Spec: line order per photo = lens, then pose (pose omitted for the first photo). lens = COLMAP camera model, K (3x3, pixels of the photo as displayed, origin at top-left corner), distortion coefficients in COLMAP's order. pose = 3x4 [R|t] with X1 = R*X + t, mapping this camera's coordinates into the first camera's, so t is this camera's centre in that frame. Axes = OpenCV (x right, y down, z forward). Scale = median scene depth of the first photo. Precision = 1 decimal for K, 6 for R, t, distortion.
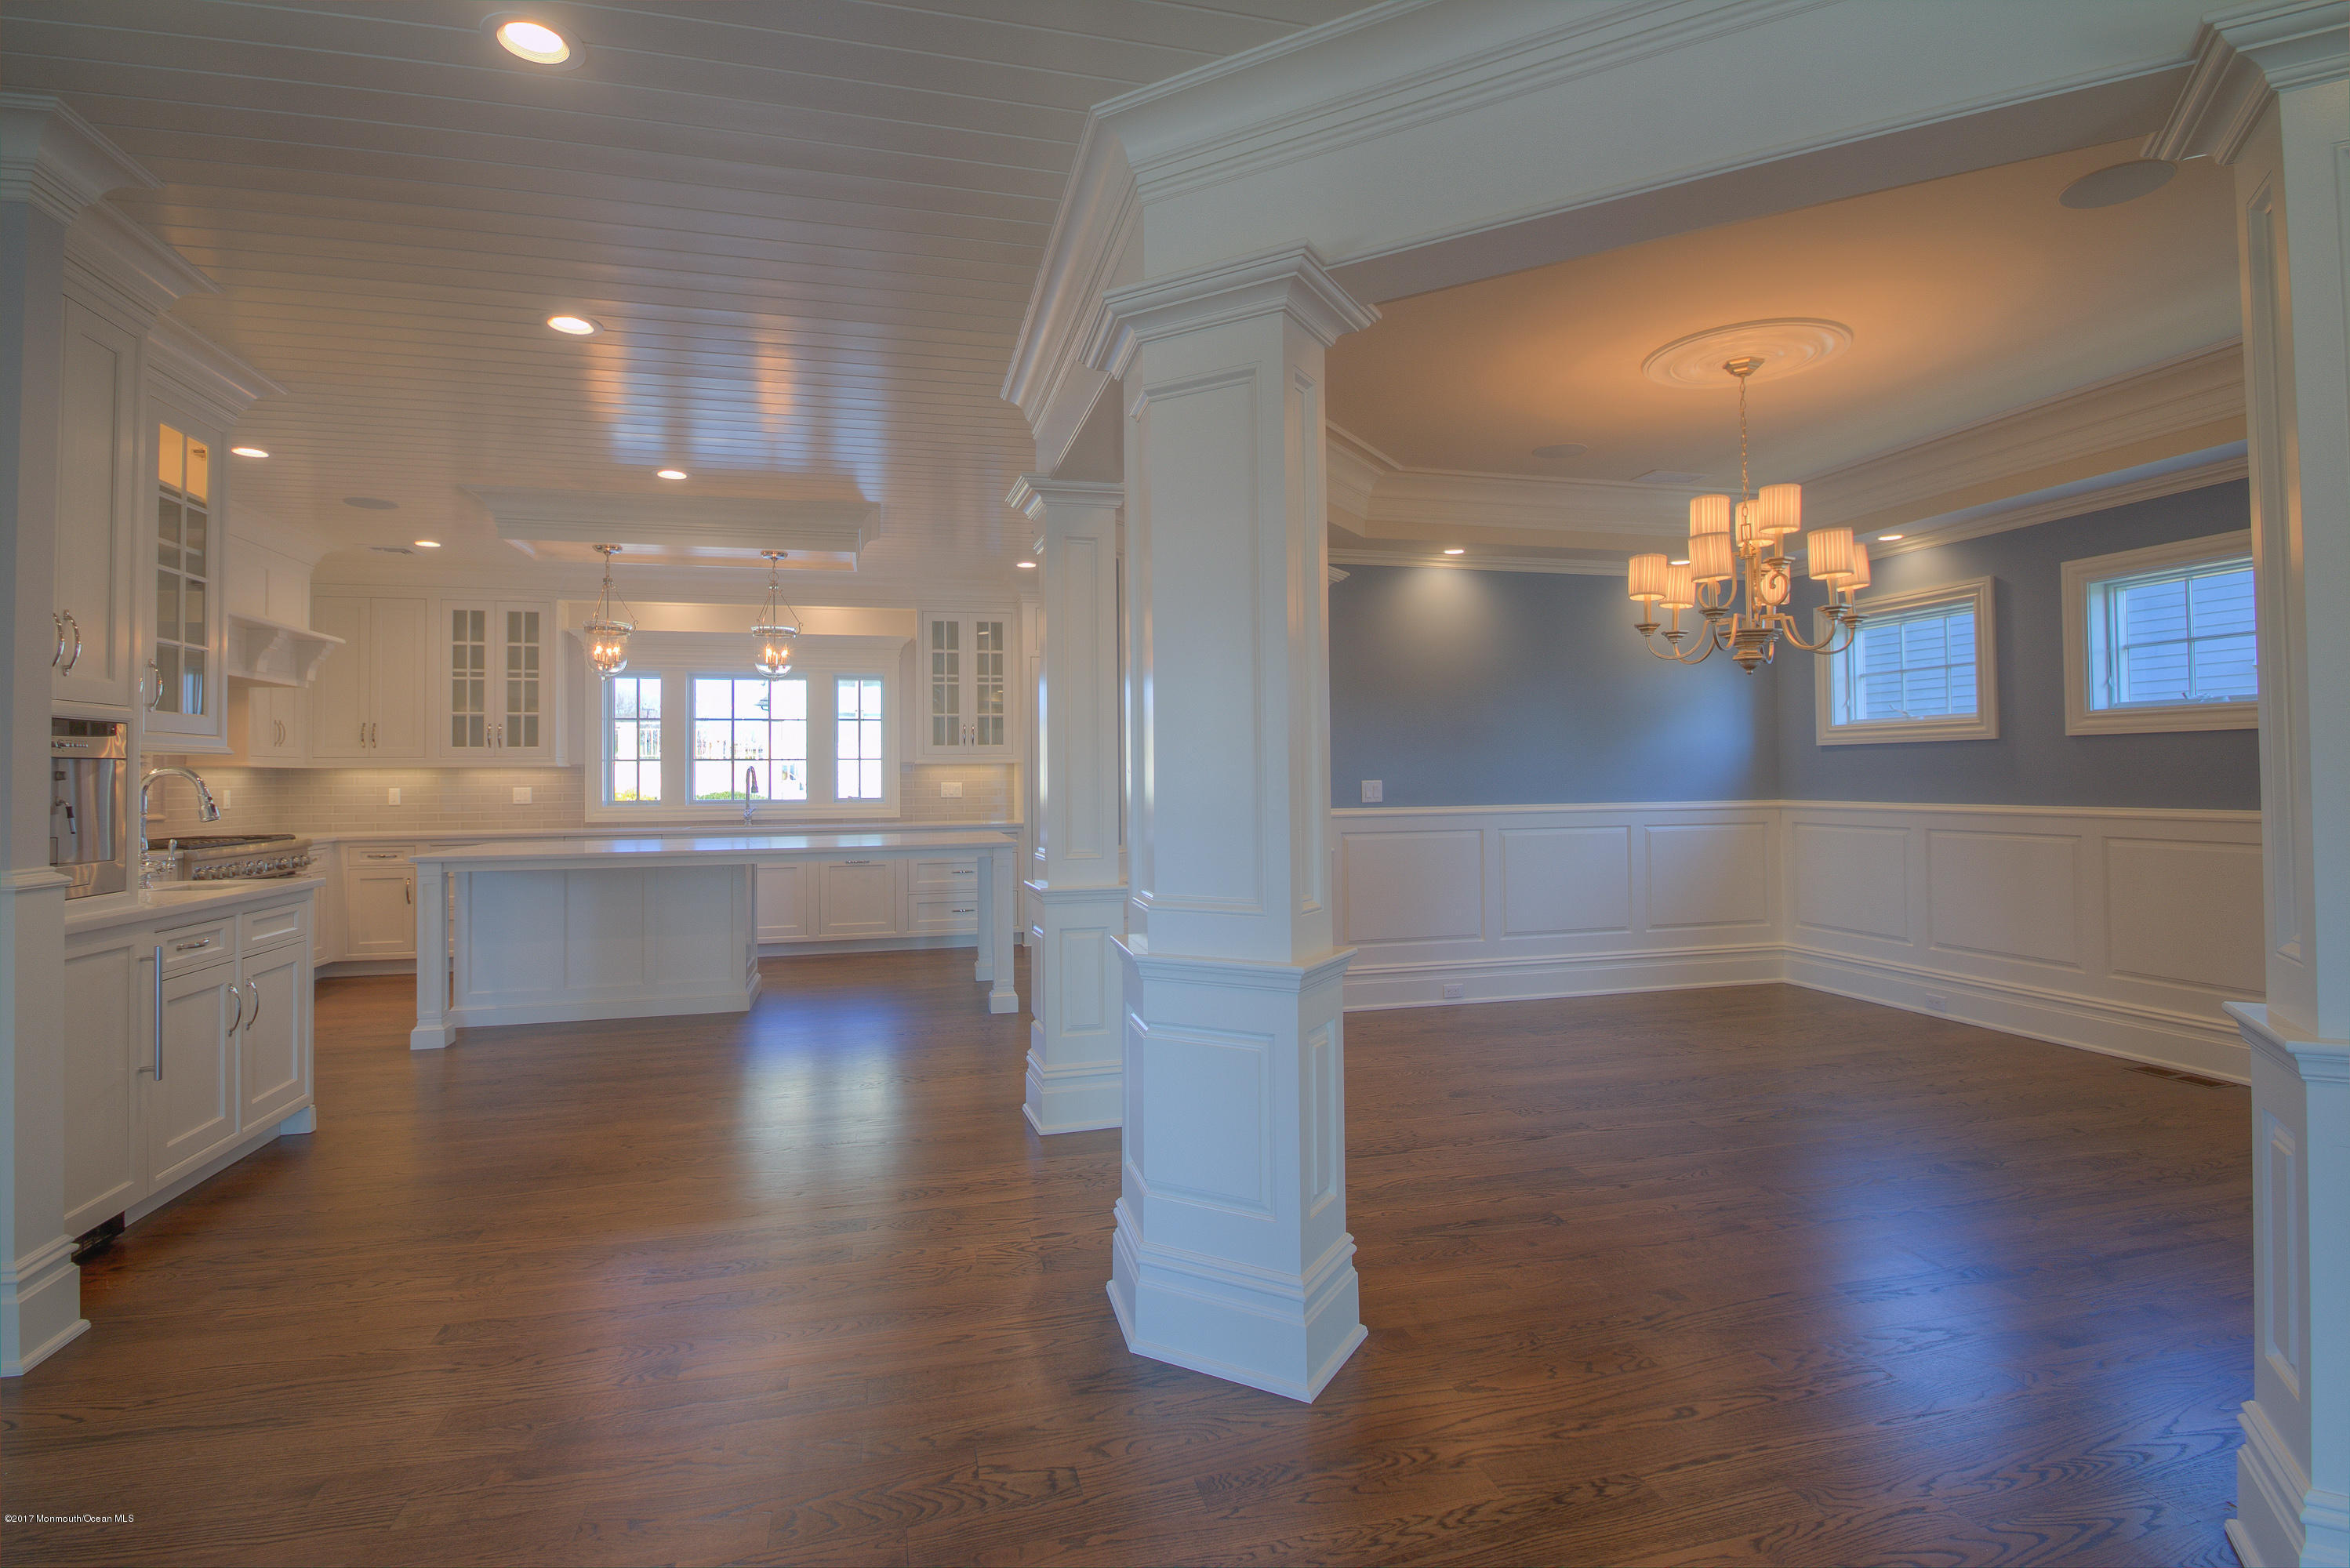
lens RADIAL K [[1178.2, 0, 1169.7], [0, 1178.2, 765.8], [0, 0, 1]] dist [-0.010777, -0.005101]
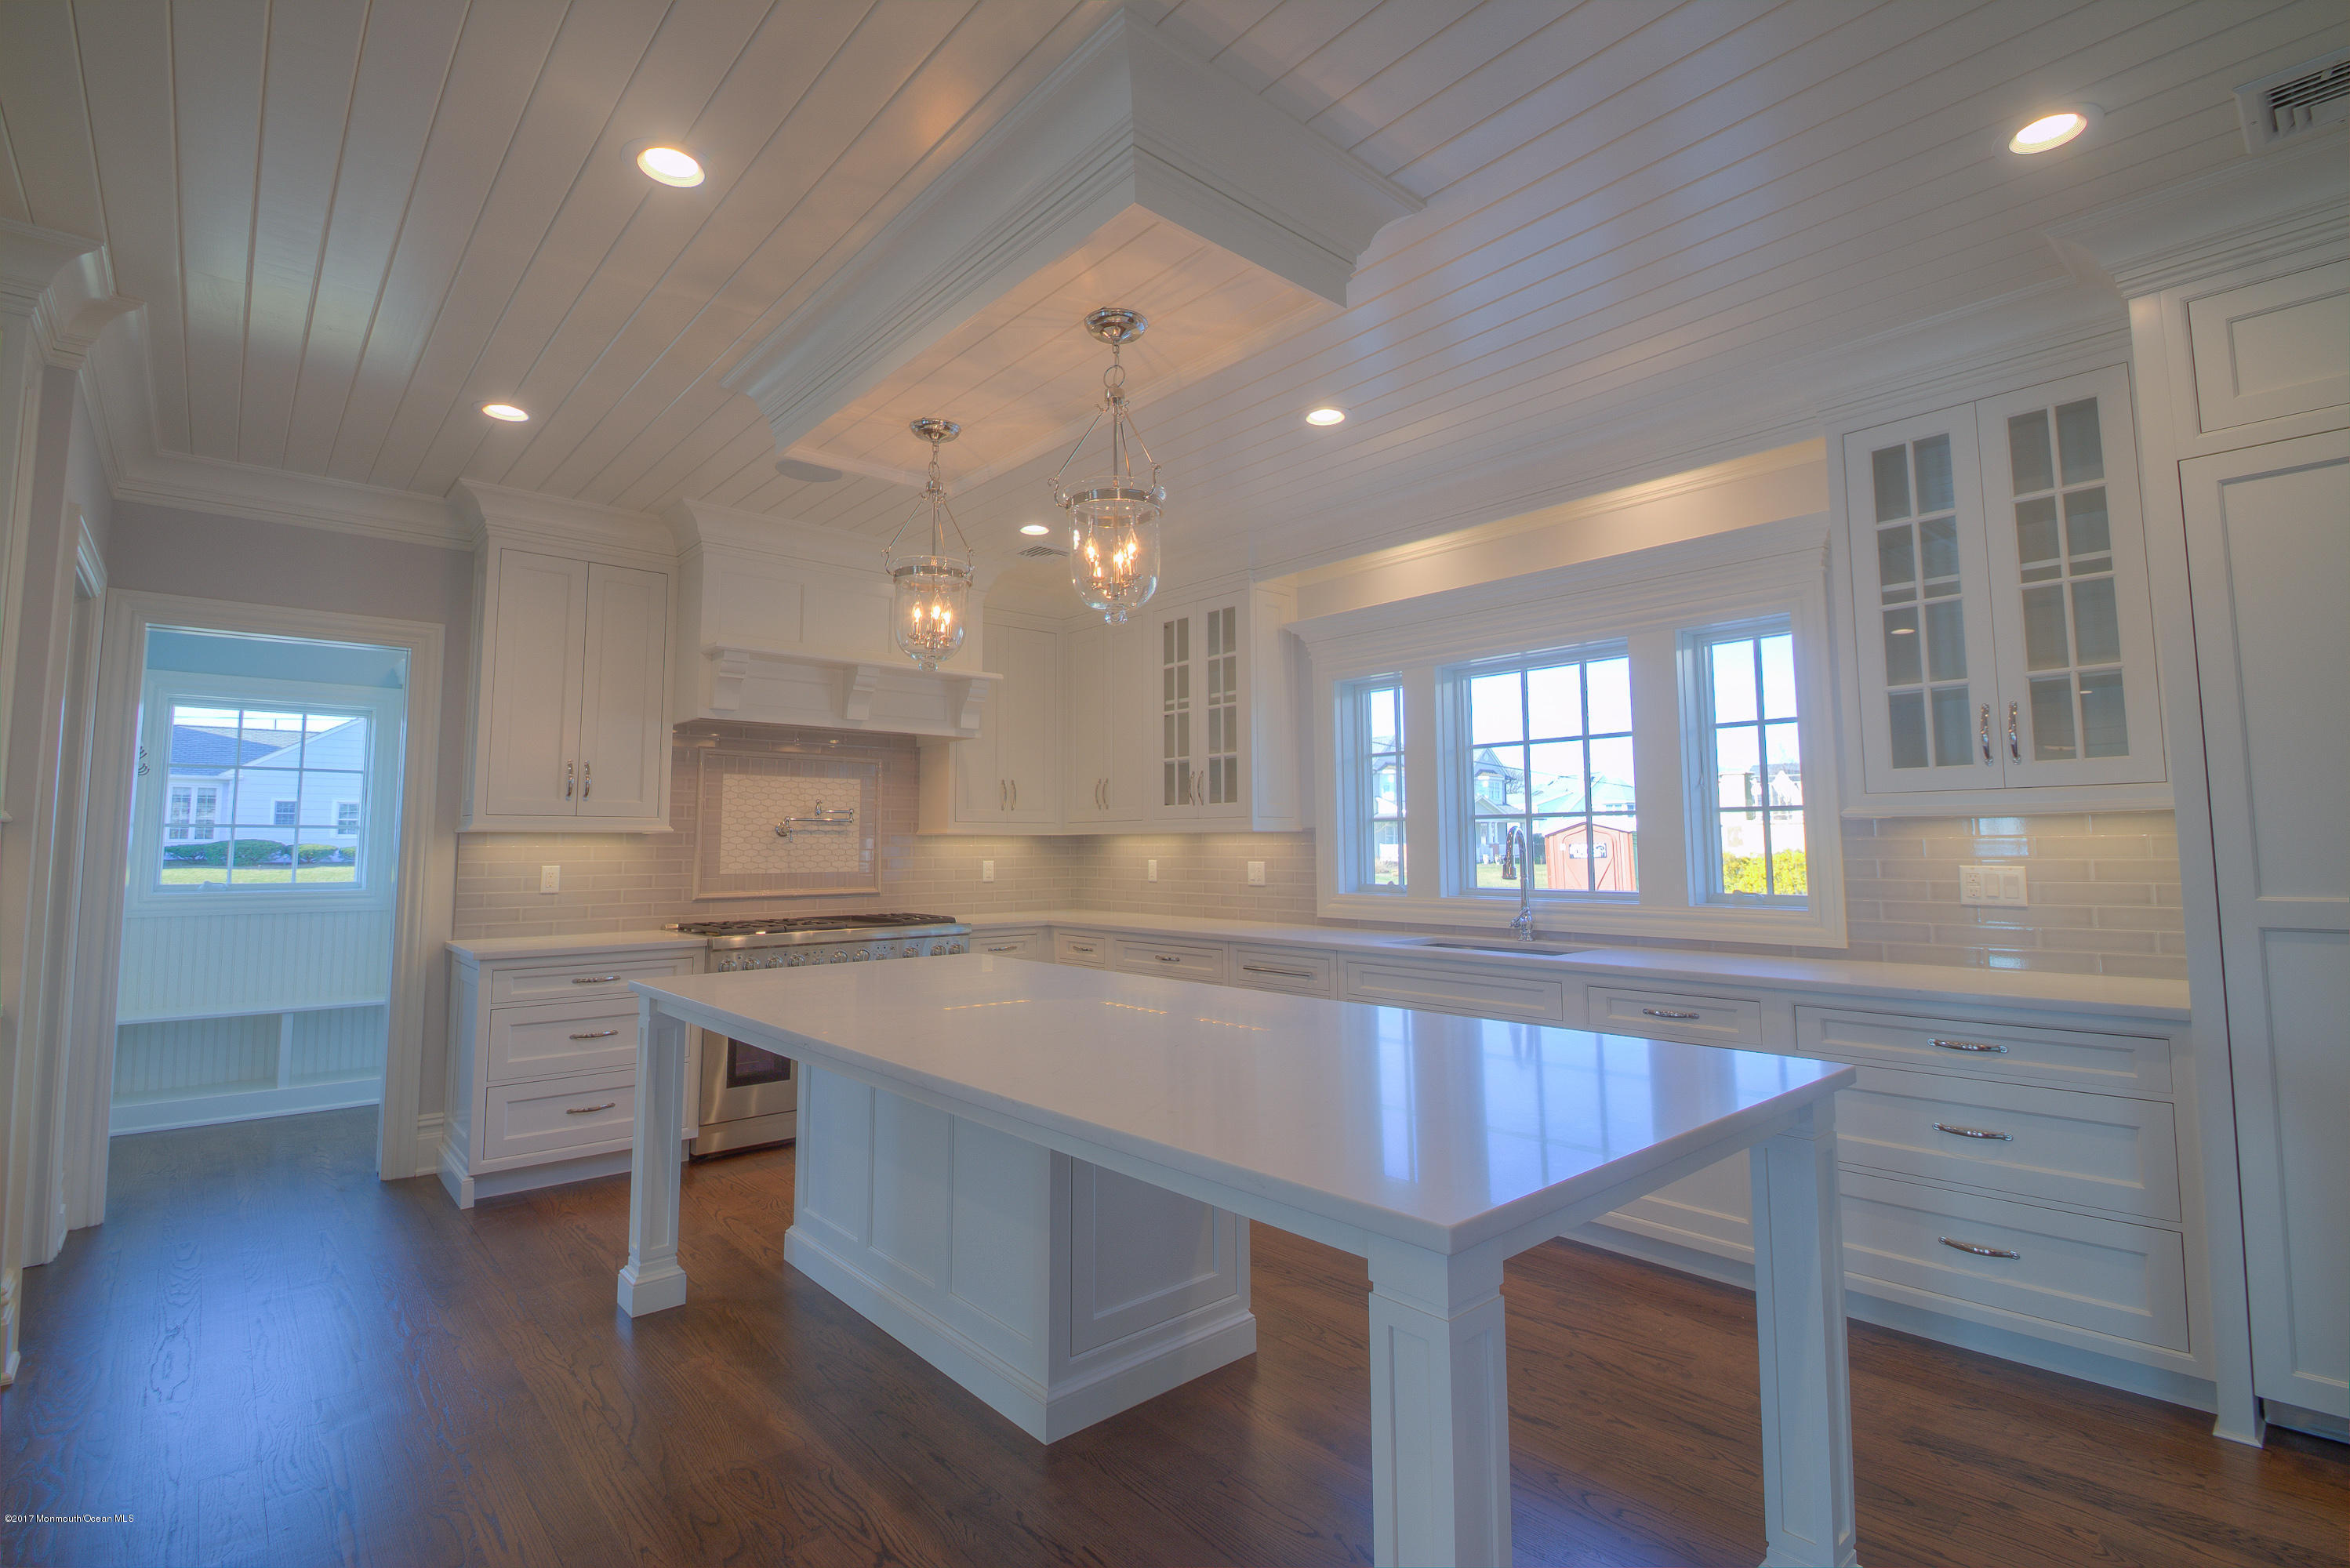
lens RADIAL K [[1087.9, 0, 1175.2], [0, 1087.9, 753.6], [0, 0, 1]] dist [-0.001858, -0.008499]
pose [[0.457605, -0.069410, -0.886442, 0.008379], [0.008962, 0.997258, -0.073461, 0.002751], [0.889110, 0.025672, 0.456972, 0.994624]]
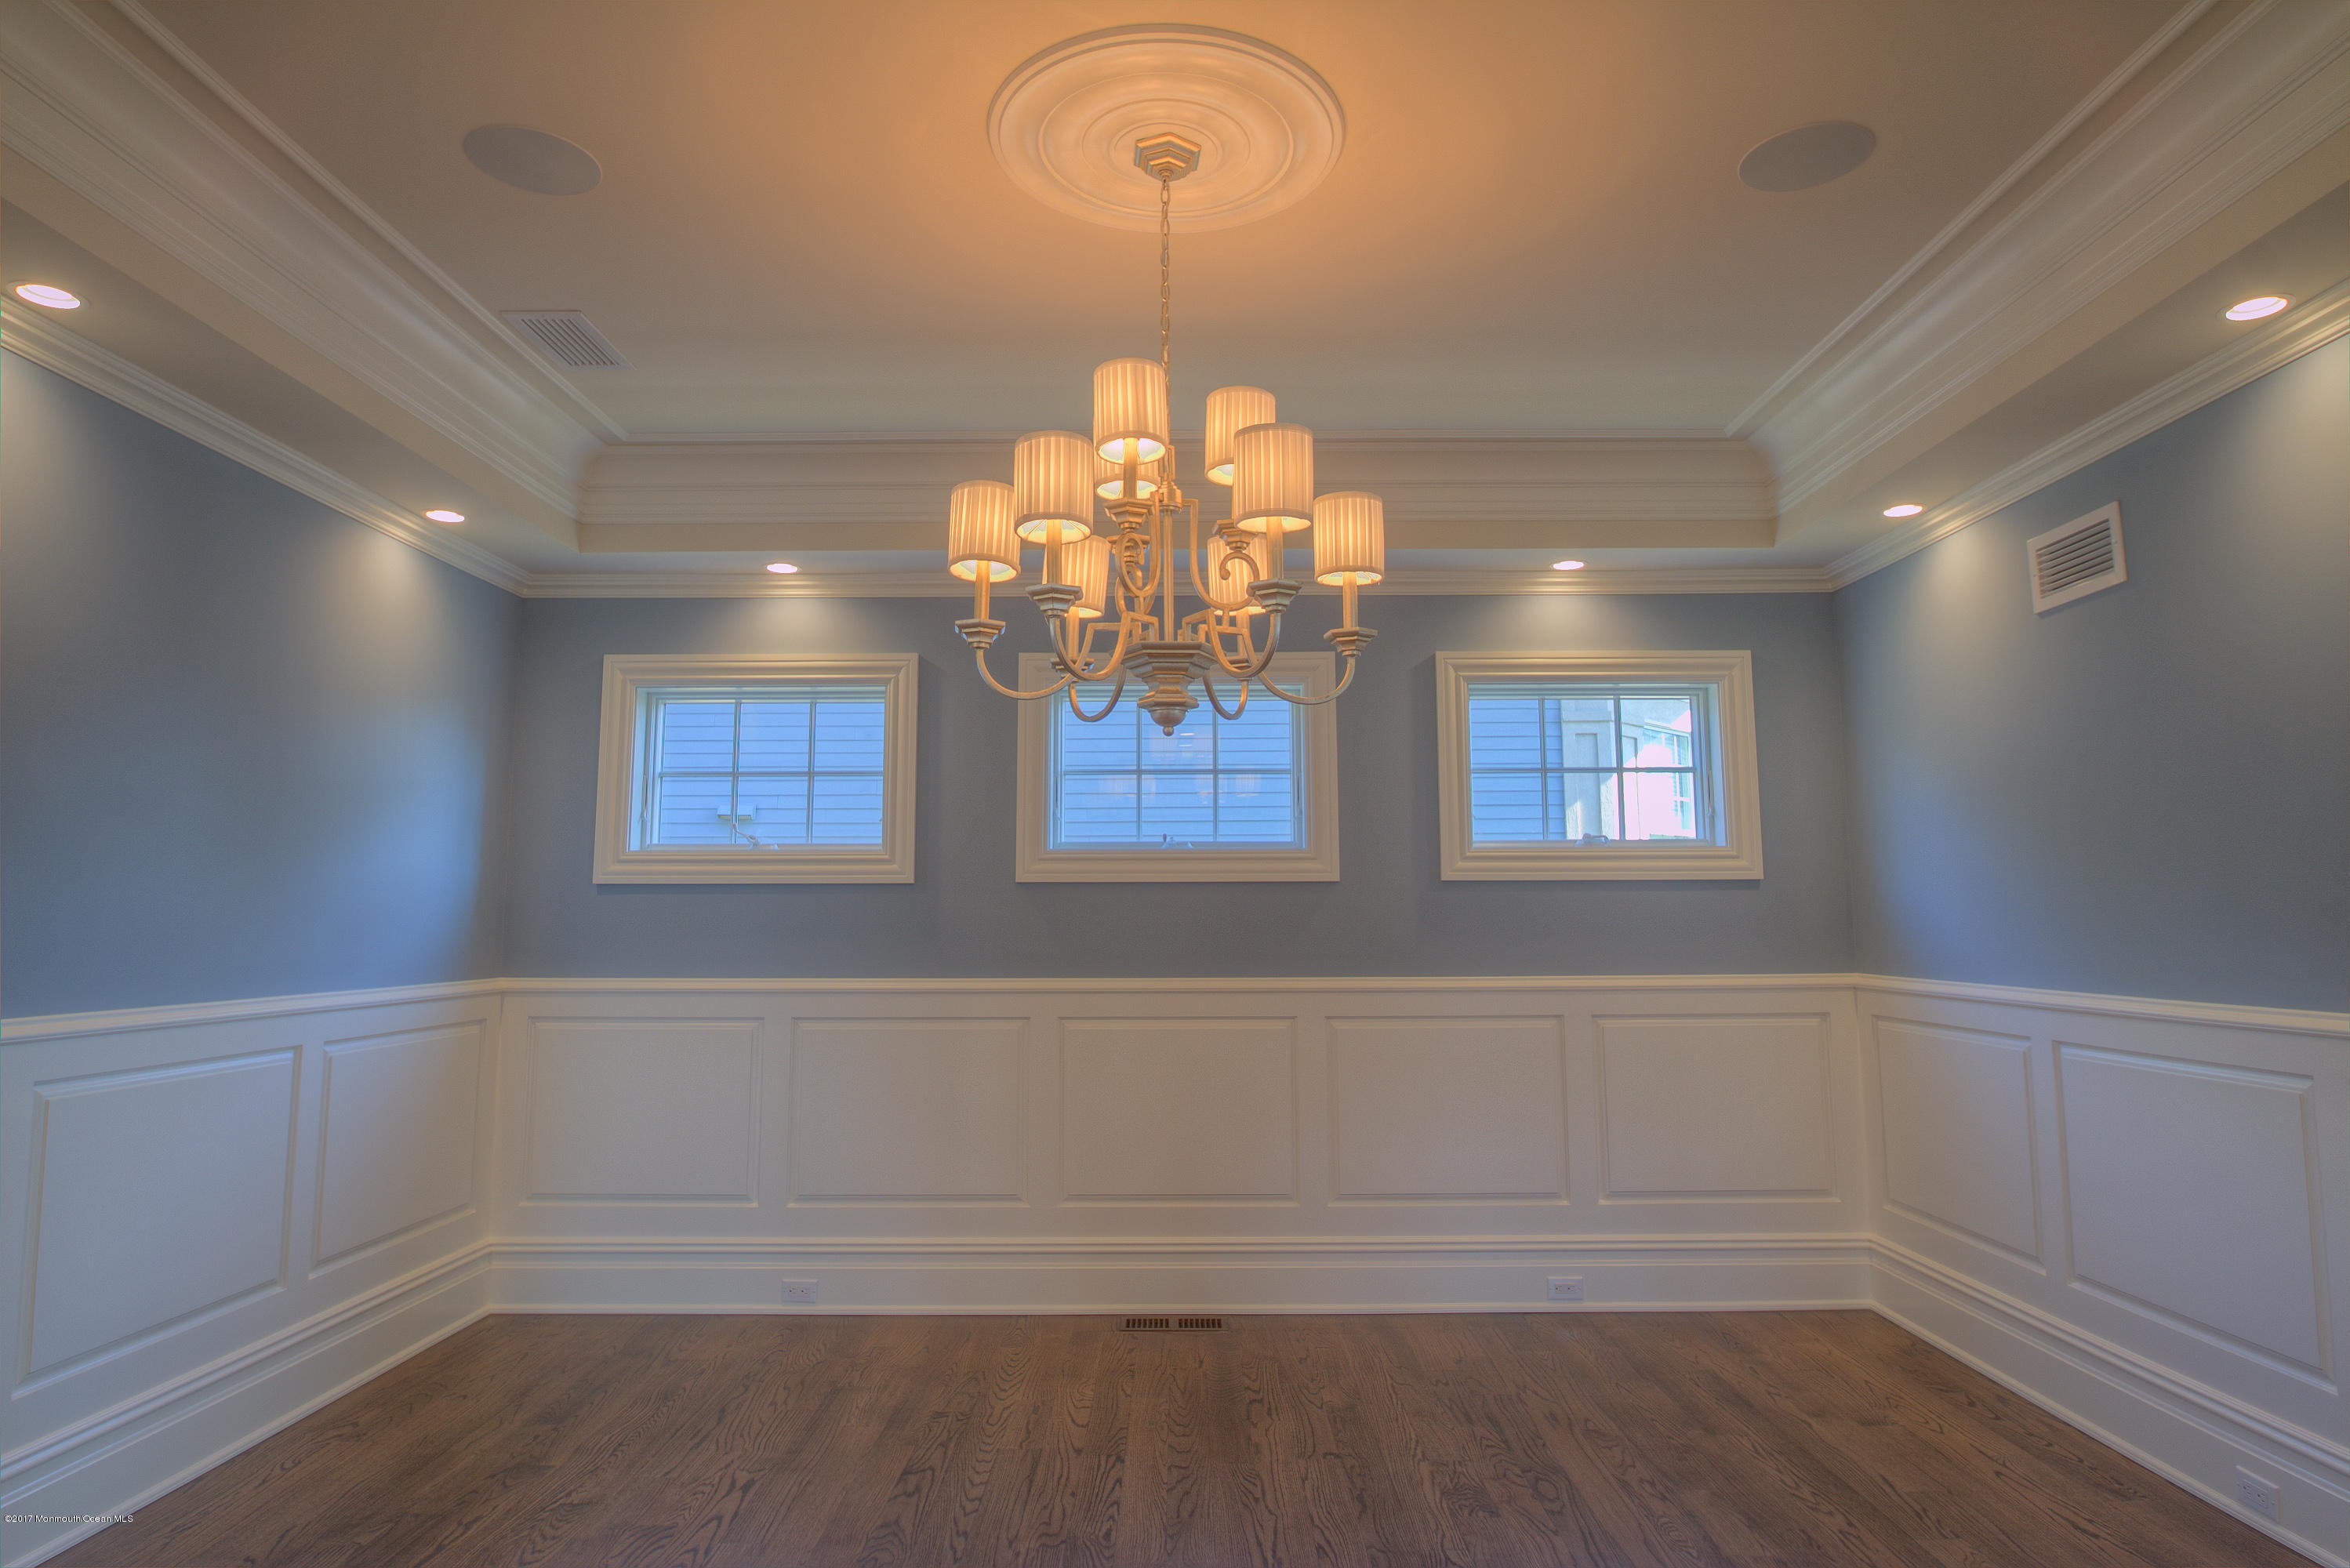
lens RADIAL K [[1440.4, 0, 1187.0], [0, 1440.4, 786.4], [0, 0, 1]] dist [-0.035692, 0.009181]
pose [[0.253417, 0.099576, 0.962218, -0.074483], [-0.008430, 0.994878, -0.100735, 0.004436], [-0.967320, 0.017416, 0.252958, 0.630173]]
